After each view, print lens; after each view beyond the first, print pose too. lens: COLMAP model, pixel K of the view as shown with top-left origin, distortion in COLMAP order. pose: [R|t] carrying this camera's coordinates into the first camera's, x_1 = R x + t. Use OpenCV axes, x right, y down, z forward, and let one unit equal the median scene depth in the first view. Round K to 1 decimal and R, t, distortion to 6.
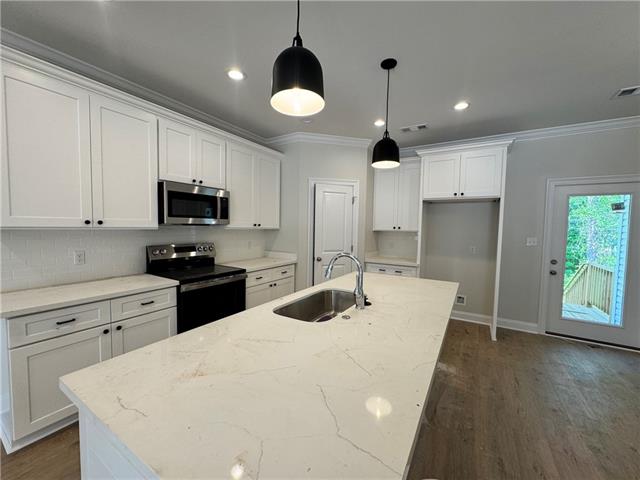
lens RADIAL K [[255.4, 0, 319.3], [0, 255.4, 240.3], [0, 0, 1]] dist [-0.002672, 0.000161]
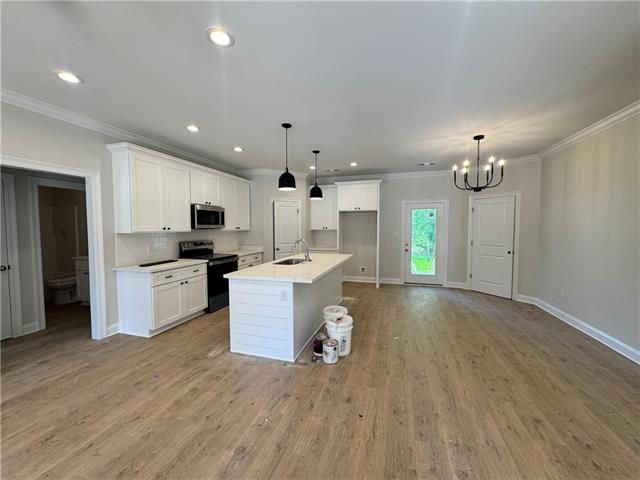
lens RADIAL K [[255.4, 0, 320.8], [0, 255.4, 240.4], [0, 0, 1]] dist [-0.002672, 0.000161]
pose [[0.967823, -0.032591, 0.249513, -0.171776], [0.032769, 0.999457, 0.003440, 0.032024], [-0.249489, 0.004847, 0.968365, -0.749532]]
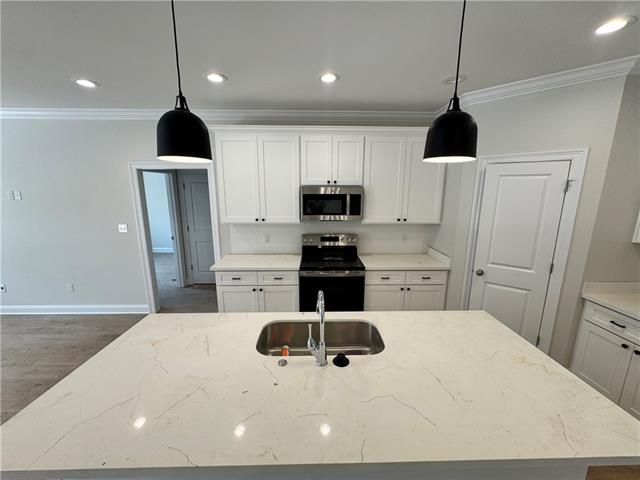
lens RADIAL K [[255.4, 0, 318.4], [0, 255.4, 239.2], [0, 0, 1]] dist [-0.002672, 0.000161]
pose [[0.541699, 0.149873, -0.827103, 0.419445], [-0.040609, 0.987494, 0.152340, -0.138447], [0.839591, -0.048935, 0.541011, 0.301727]]
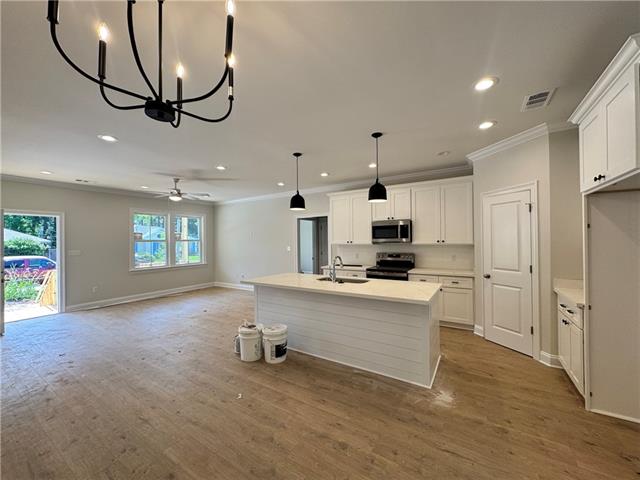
lens RADIAL K [[255.4, 0, 318.1], [0, 255.4, 238.3], [0, 0, 1]] dist [-0.002672, 0.000161]
pose [[-0.020307, -0.024512, -0.999493, 1.227260], [-0.041052, 0.998877, -0.023663, -0.023373], [0.998951, 0.040551, -0.021290, 0.488510]]
